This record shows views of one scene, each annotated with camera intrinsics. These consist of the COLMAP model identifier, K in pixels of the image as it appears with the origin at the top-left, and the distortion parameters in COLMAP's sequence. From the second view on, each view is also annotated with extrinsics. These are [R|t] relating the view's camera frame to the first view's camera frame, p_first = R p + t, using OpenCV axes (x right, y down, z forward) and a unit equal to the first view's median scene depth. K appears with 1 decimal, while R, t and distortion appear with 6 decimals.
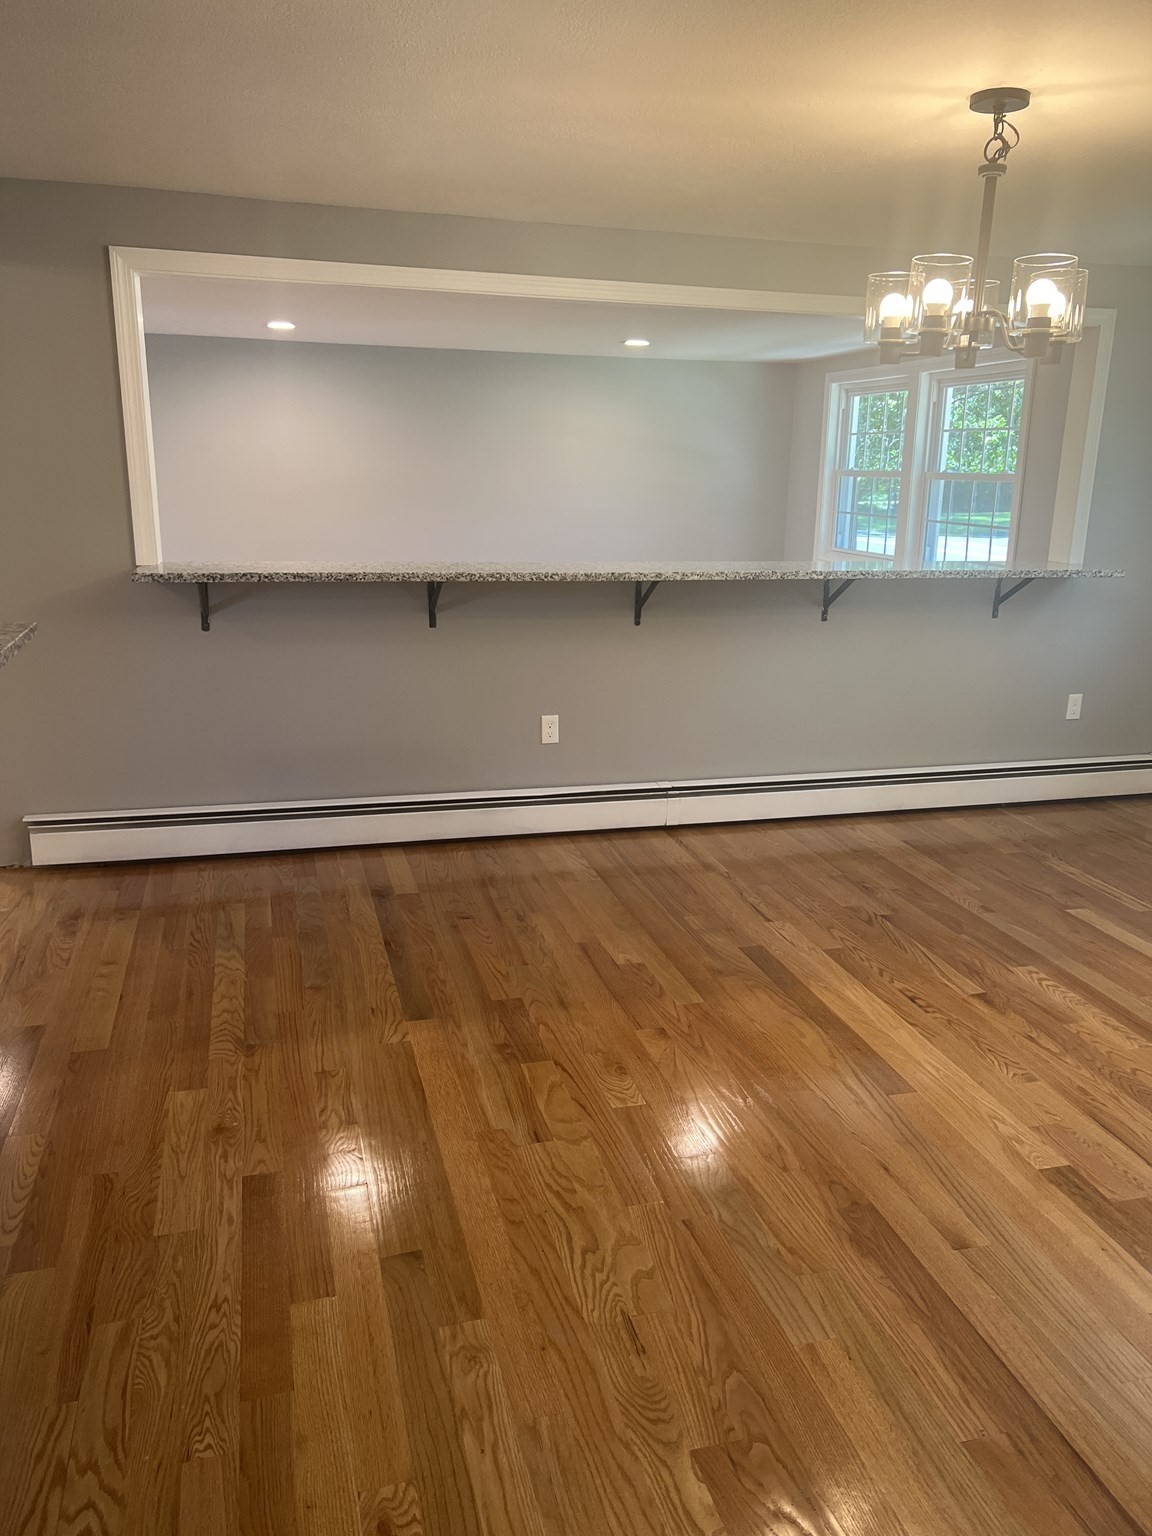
lens RADIAL K [[1169.7, 0, 588.7], [0, 1169.7, 778.7], [0, 0, 1]] dist [0.030017, -0.036674]
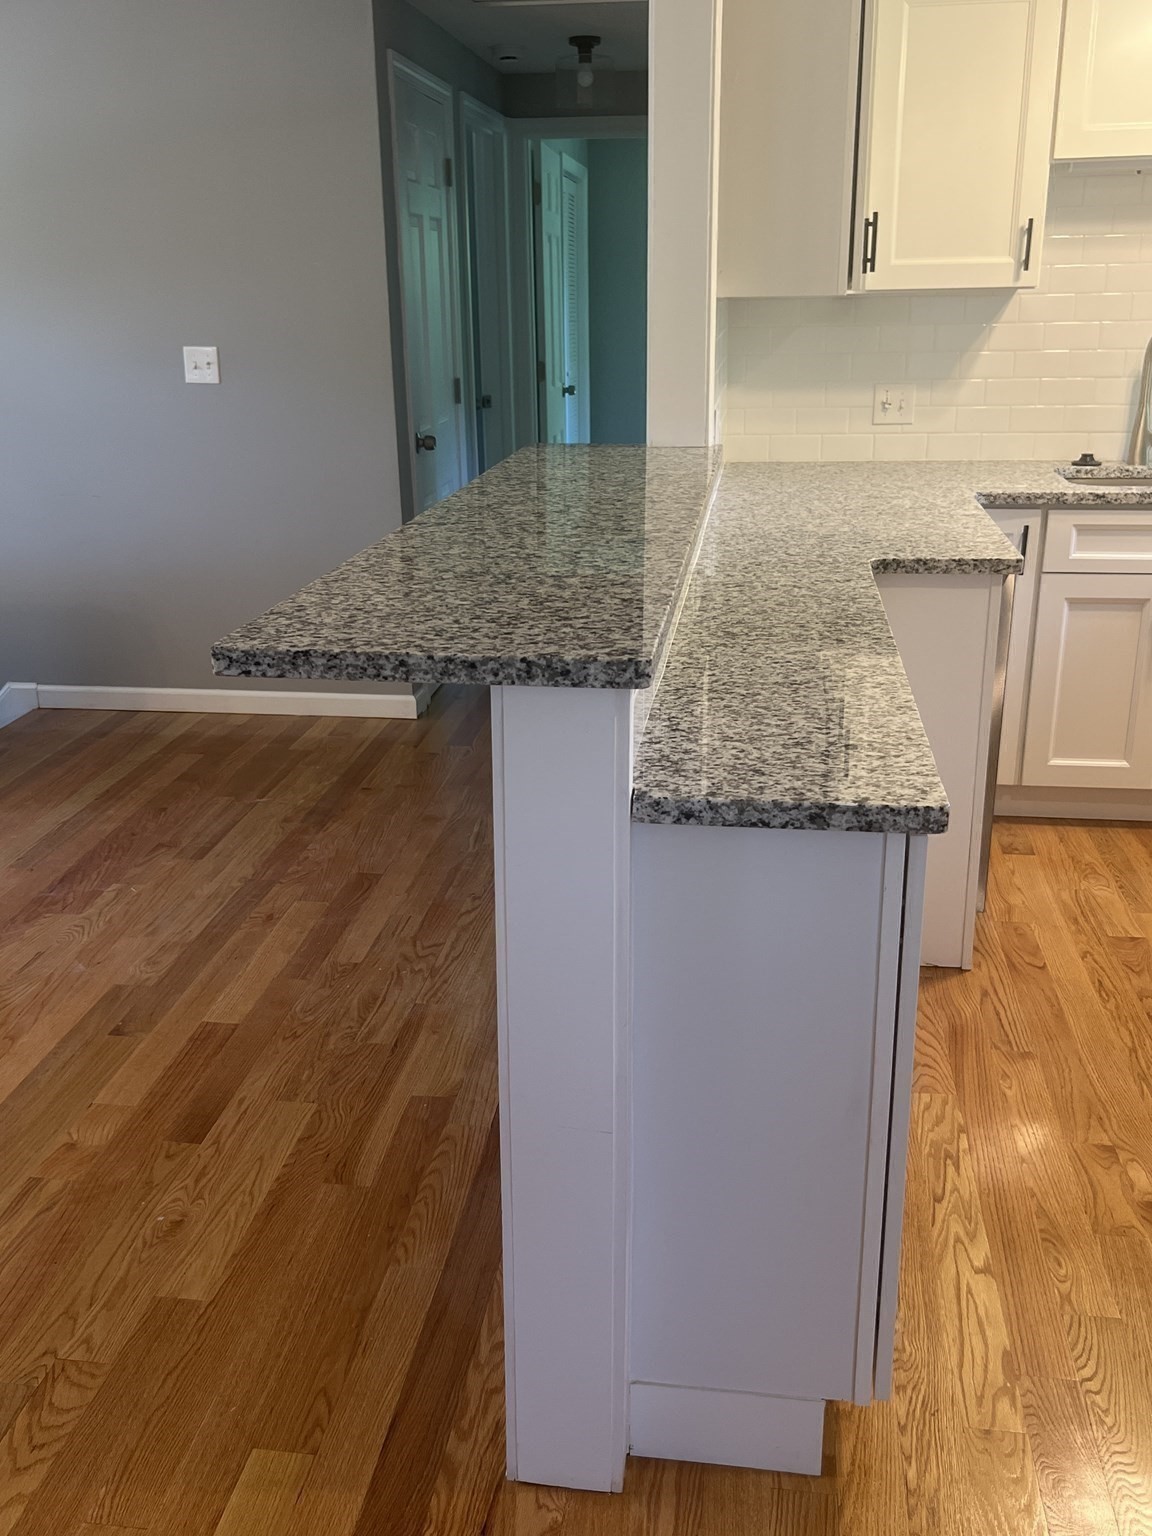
lens RADIAL K [[1417.5, 0, 571.9], [0, 1417.5, 778.6], [0, 0, 1]] dist [0.034279, 0.000000]
pose [[-0.917627, -0.133395, 0.374388, -0.626818], [0.103617, 0.829121, 0.549383, -0.290719], [-0.383698, 0.542922, -0.747002, 1.074308]]
